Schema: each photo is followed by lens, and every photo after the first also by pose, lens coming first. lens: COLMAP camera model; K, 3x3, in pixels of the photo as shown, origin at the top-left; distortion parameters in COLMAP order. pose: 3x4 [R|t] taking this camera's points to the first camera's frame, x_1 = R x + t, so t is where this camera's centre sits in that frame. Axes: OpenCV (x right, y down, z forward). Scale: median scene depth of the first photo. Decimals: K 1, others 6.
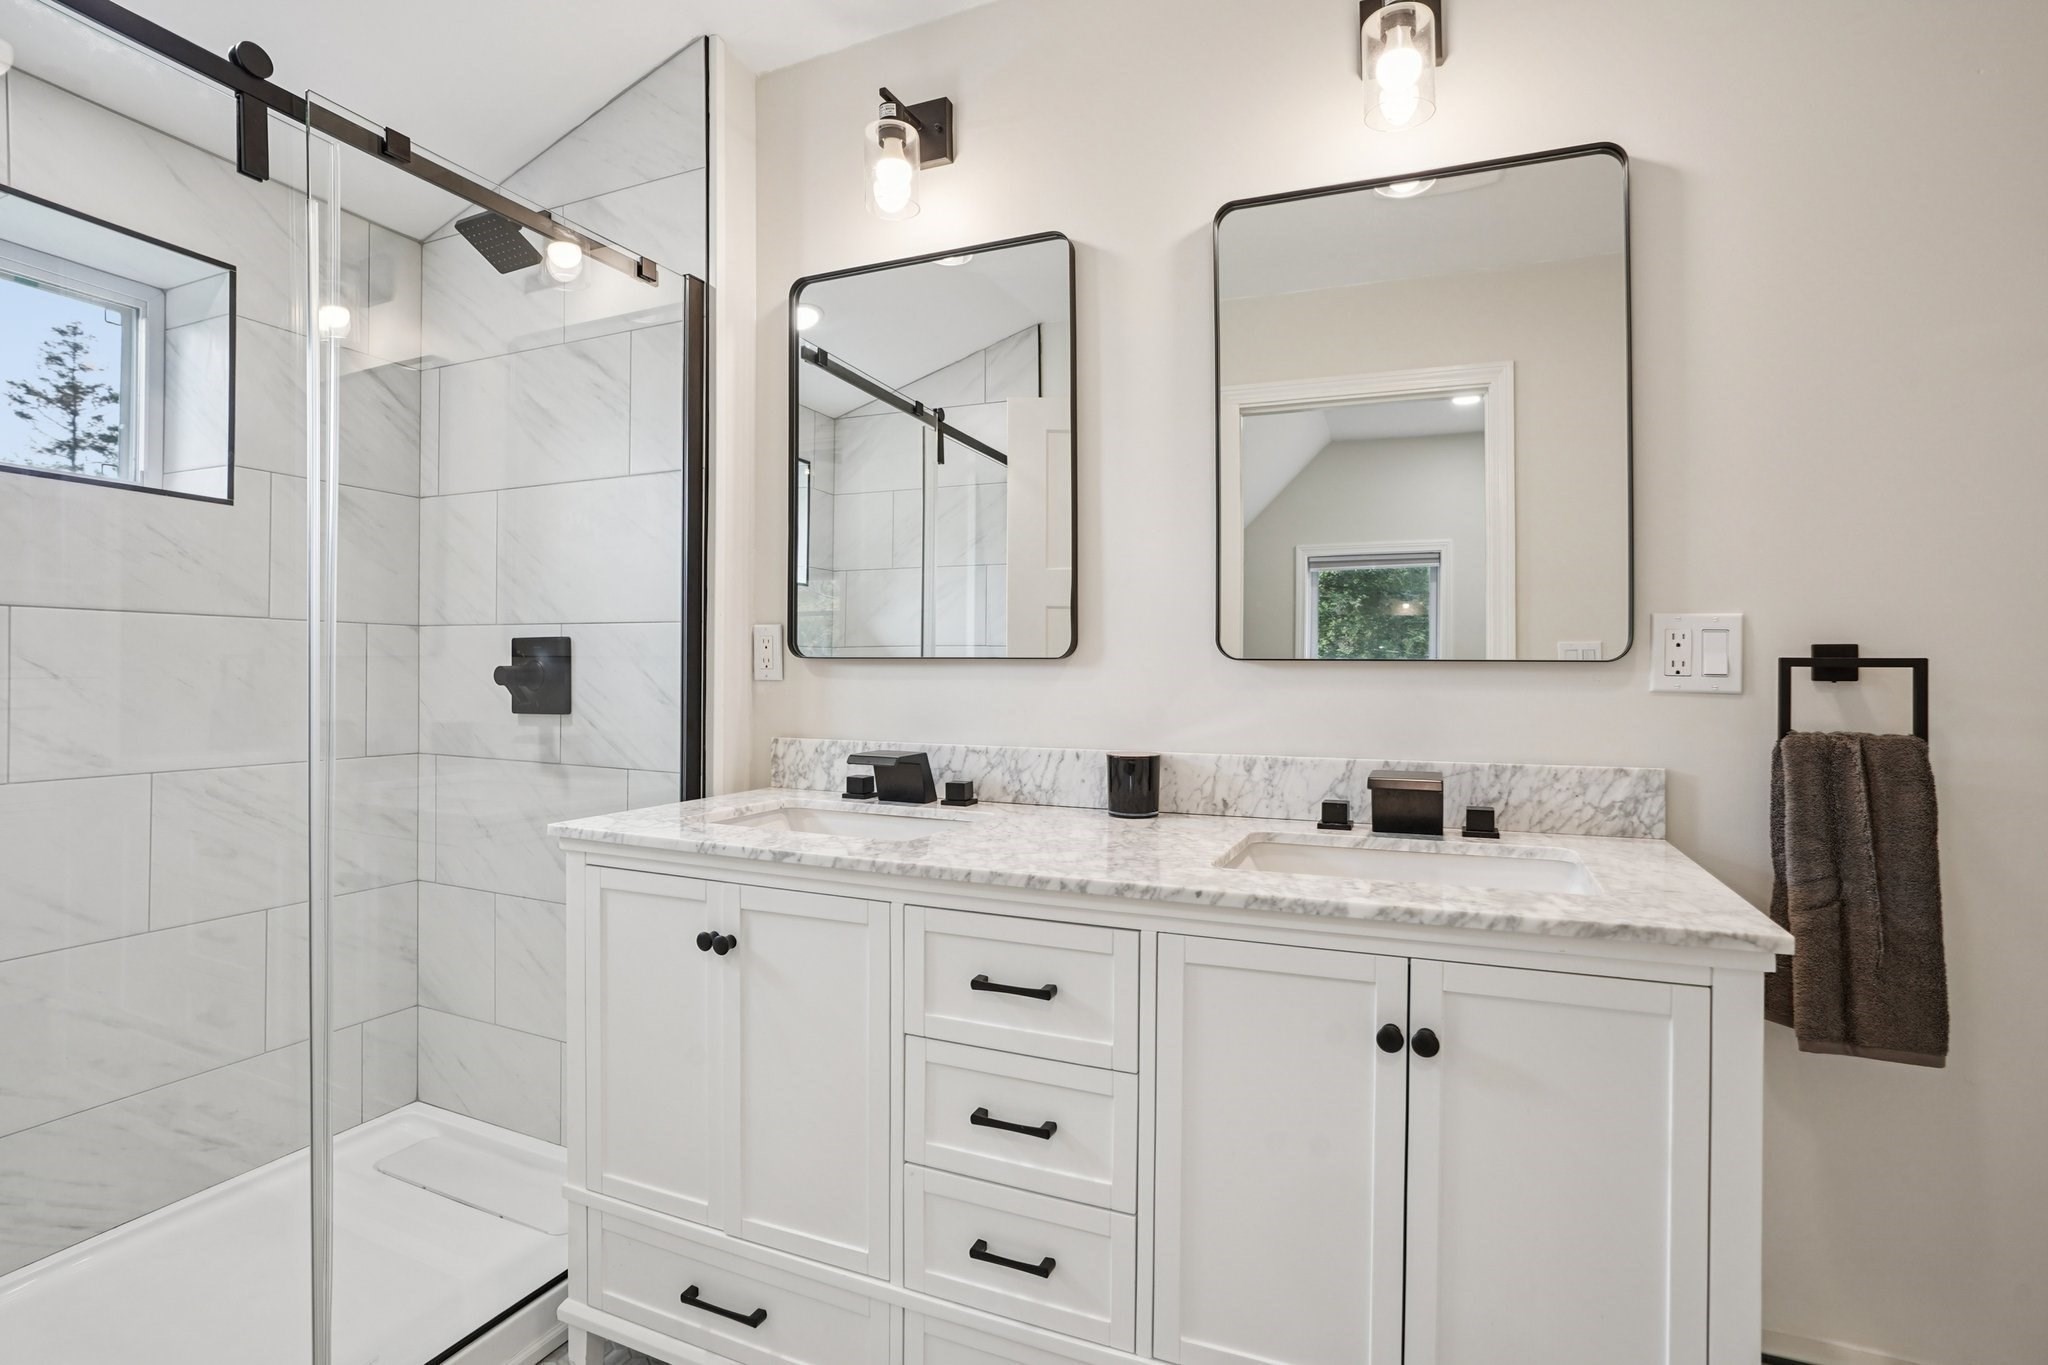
lens RADIAL K [[983.3, 0, 1057.3], [0, 983.3, 683.7], [0, 0, 1]] dist [-0.058752, 0.019377]
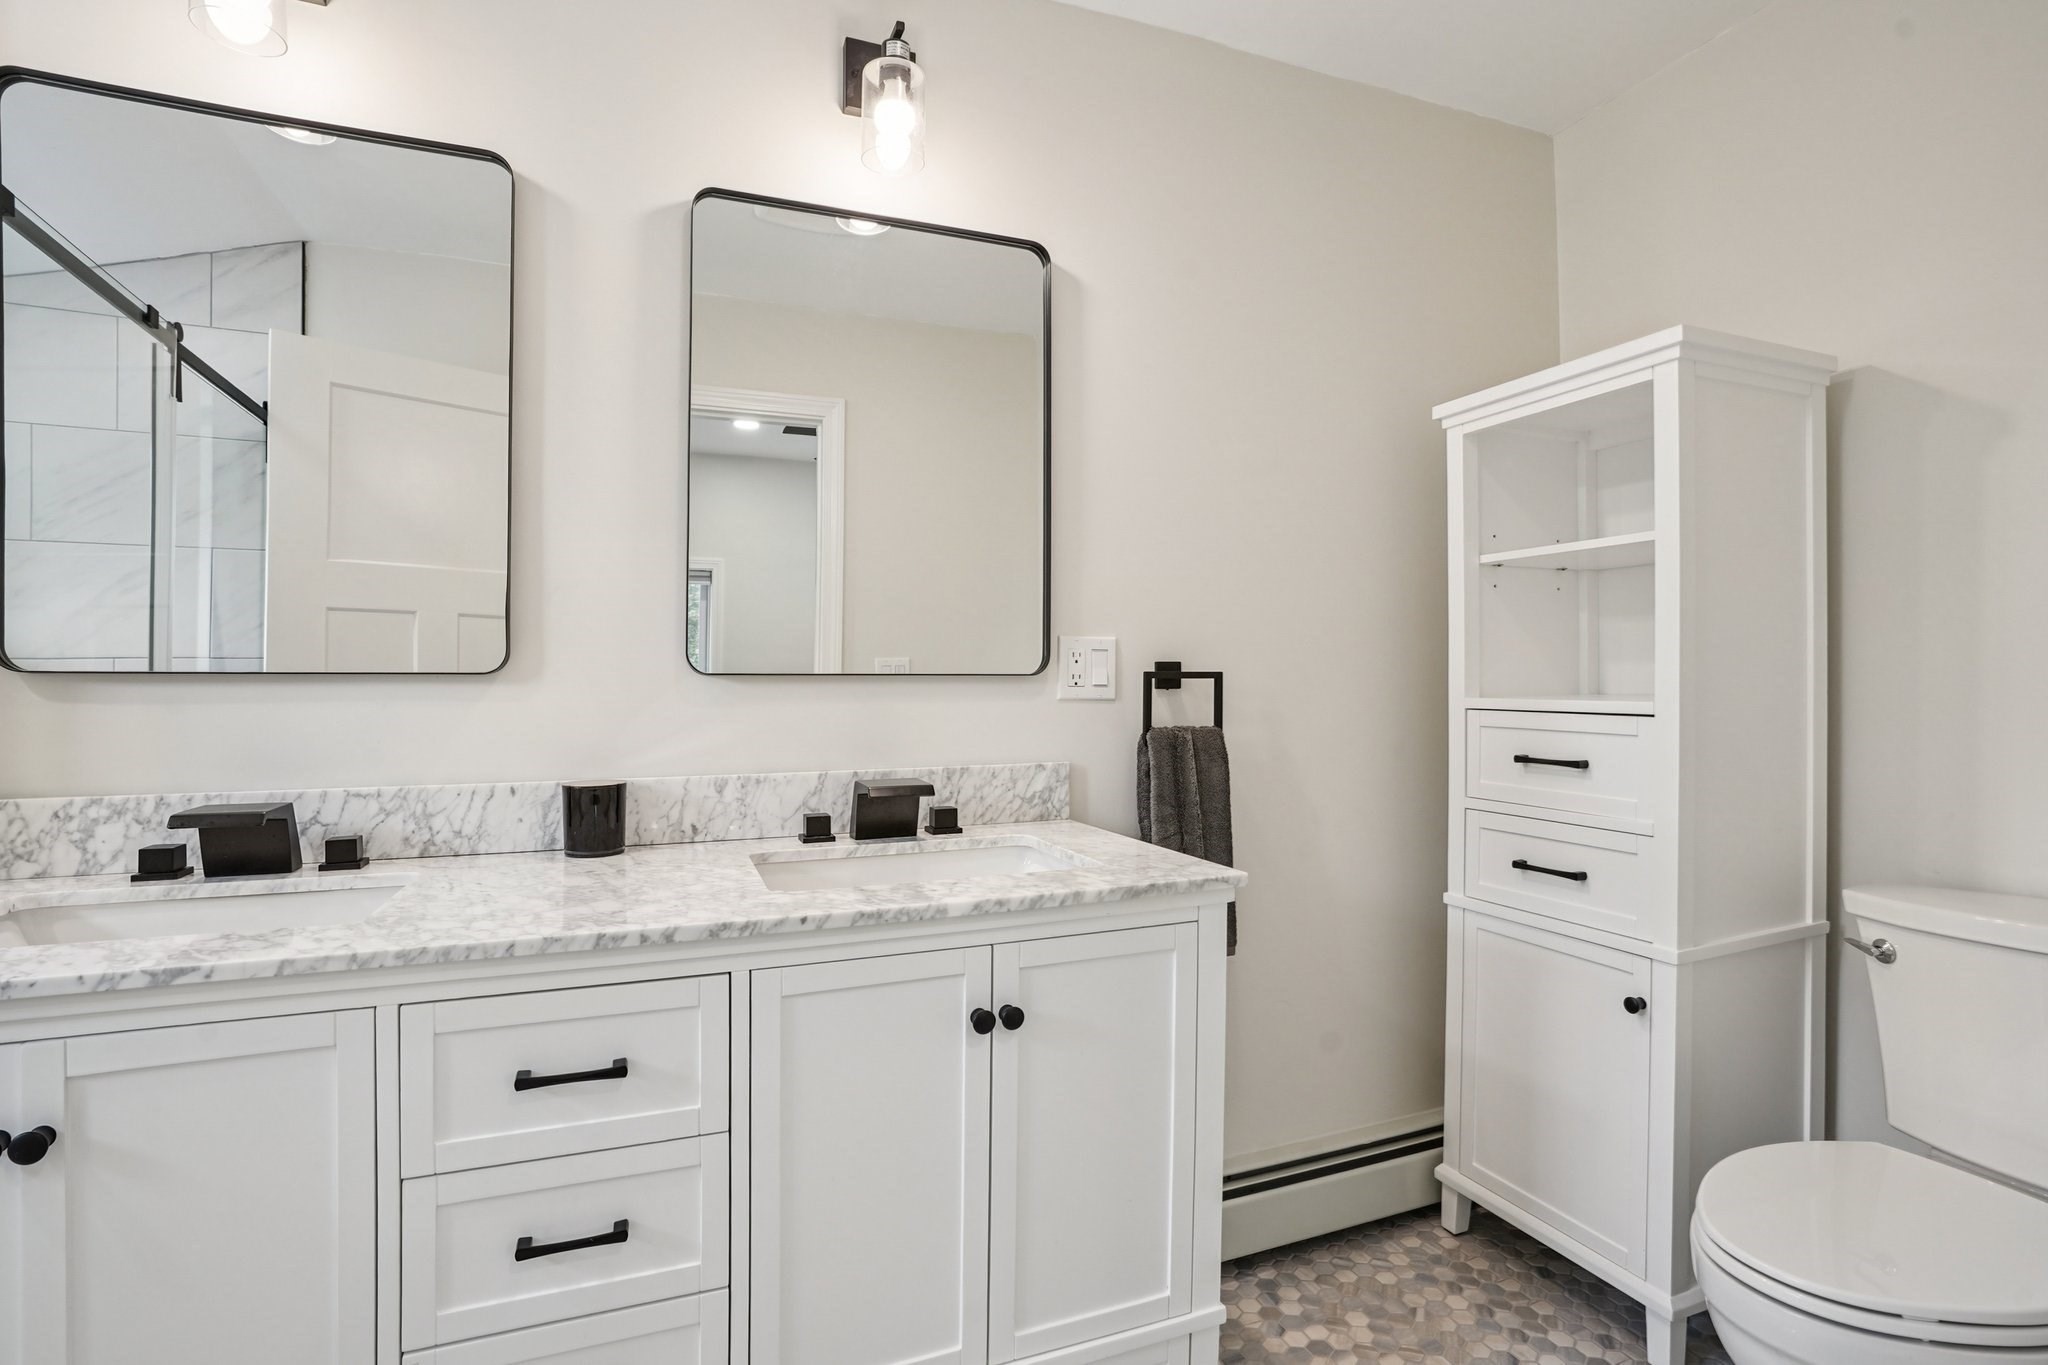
lens RADIAL K [[983.3, 0, 1040.9], [0, 983.3, 691.1], [0, 0, 1]] dist [-0.058752, 0.019377]
pose [[0.713645, -0.013583, 0.700376, -0.278273], [0.018106, 0.999836, 0.000942, -0.004188], [-0.700273, 0.012009, 0.713774, 0.122175]]
